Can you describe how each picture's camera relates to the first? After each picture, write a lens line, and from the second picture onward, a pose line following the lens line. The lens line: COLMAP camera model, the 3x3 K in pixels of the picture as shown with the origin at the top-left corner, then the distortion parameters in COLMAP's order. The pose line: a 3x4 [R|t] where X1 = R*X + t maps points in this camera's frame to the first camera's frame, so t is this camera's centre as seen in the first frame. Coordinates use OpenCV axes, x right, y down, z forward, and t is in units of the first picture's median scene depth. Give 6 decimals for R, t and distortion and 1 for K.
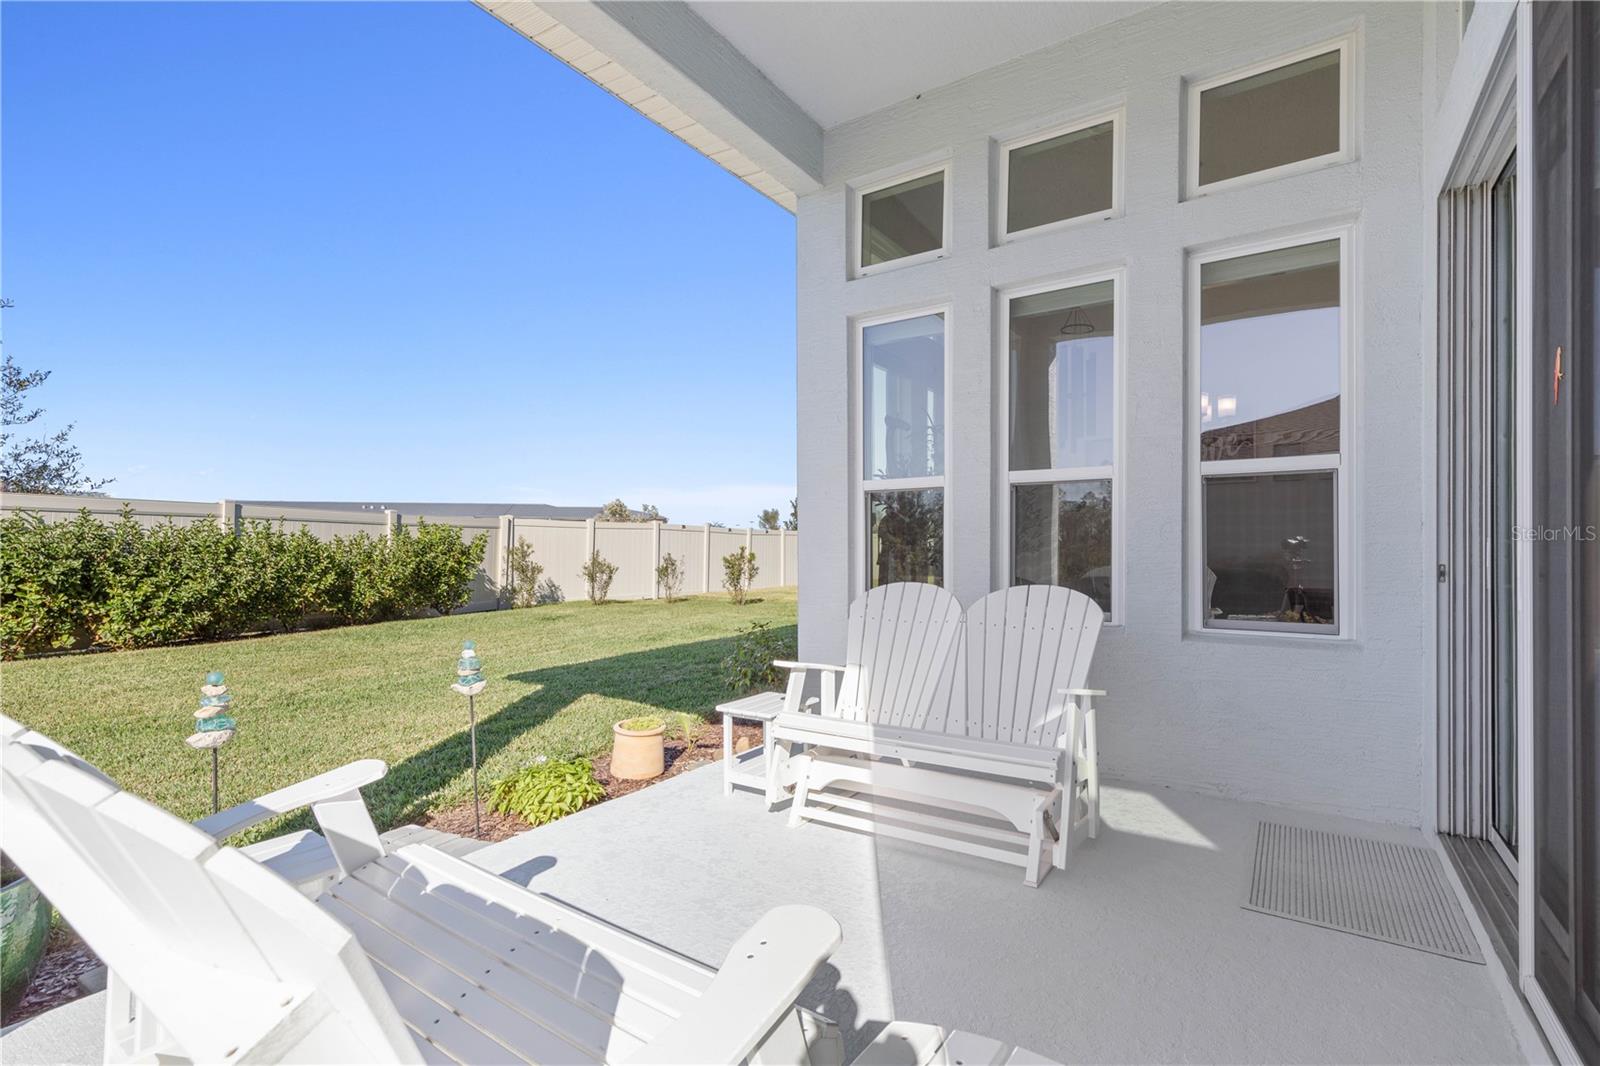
lens RADIAL K [[736.7, 0, 798.4], [0, 736.7, 545.1], [0, 0, 1]] dist [0.004437, -0.002601]
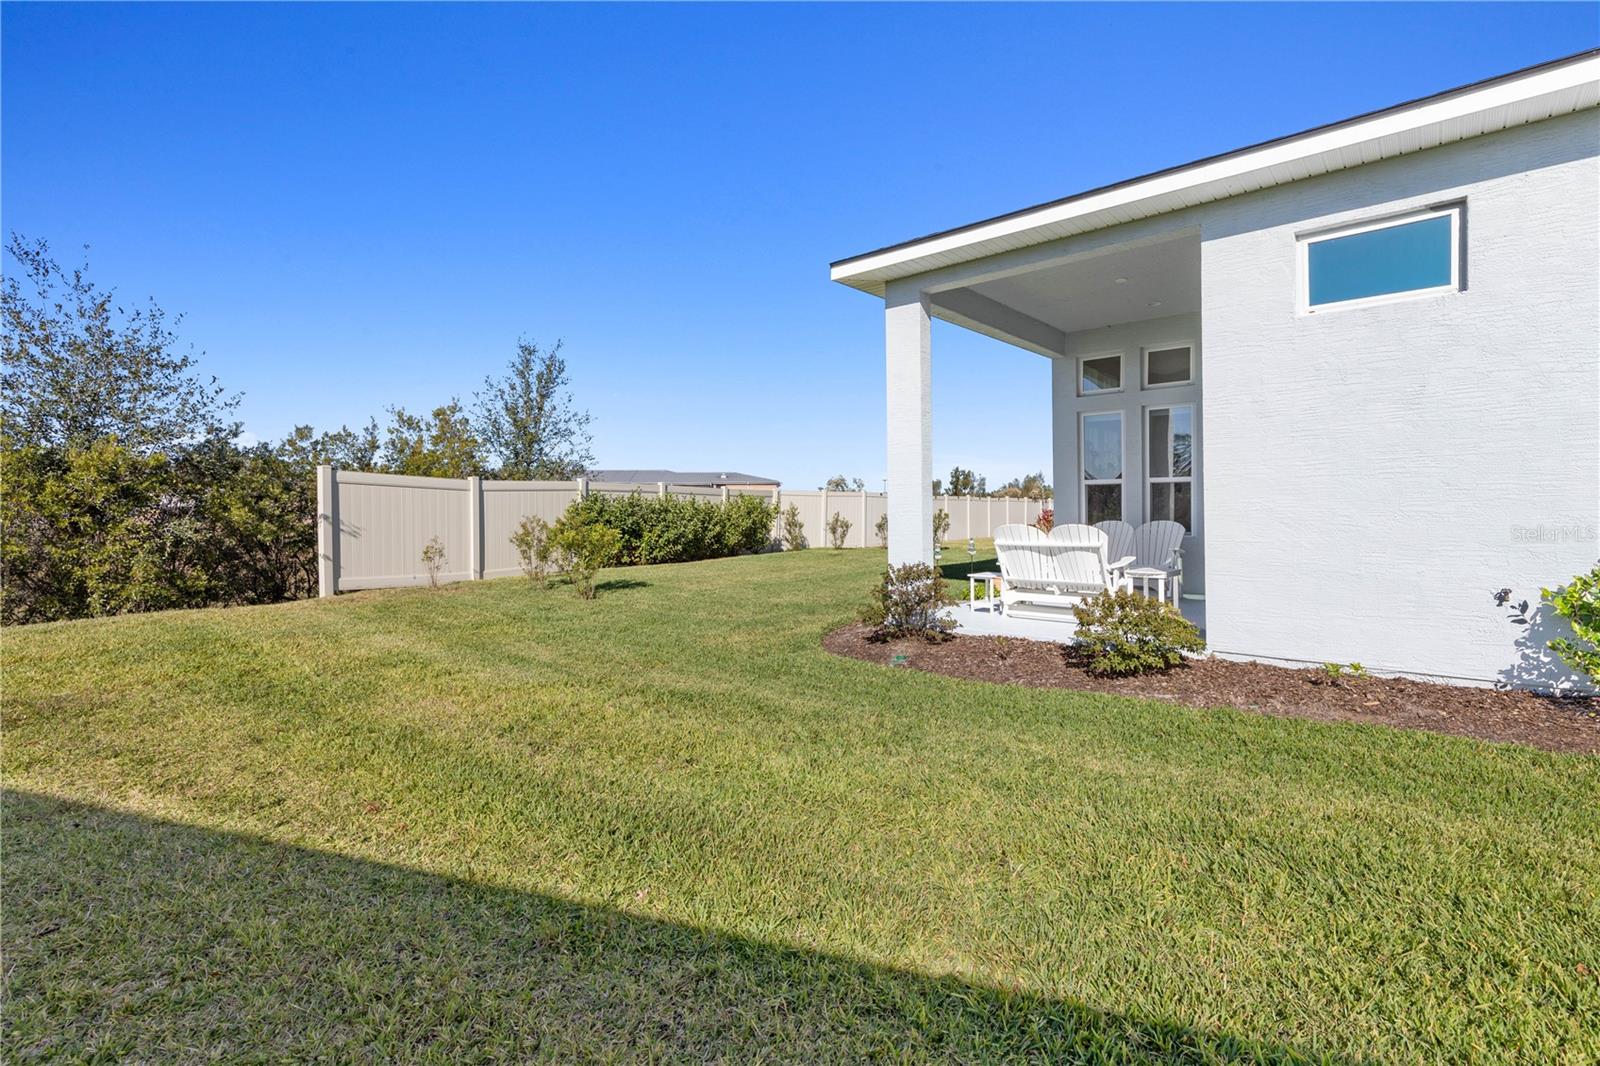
lens RADIAL K [[736.7, 0, 796.4], [0, 736.7, 508.0], [0, 0, 1]] dist [0.004437, -0.002601]
pose [[0.989282, -0.004676, -0.145940, -0.208139], [0.004506, 0.999989, -0.001495, 0.001537], [0.145946, 0.000822, 0.989292, -0.642955]]
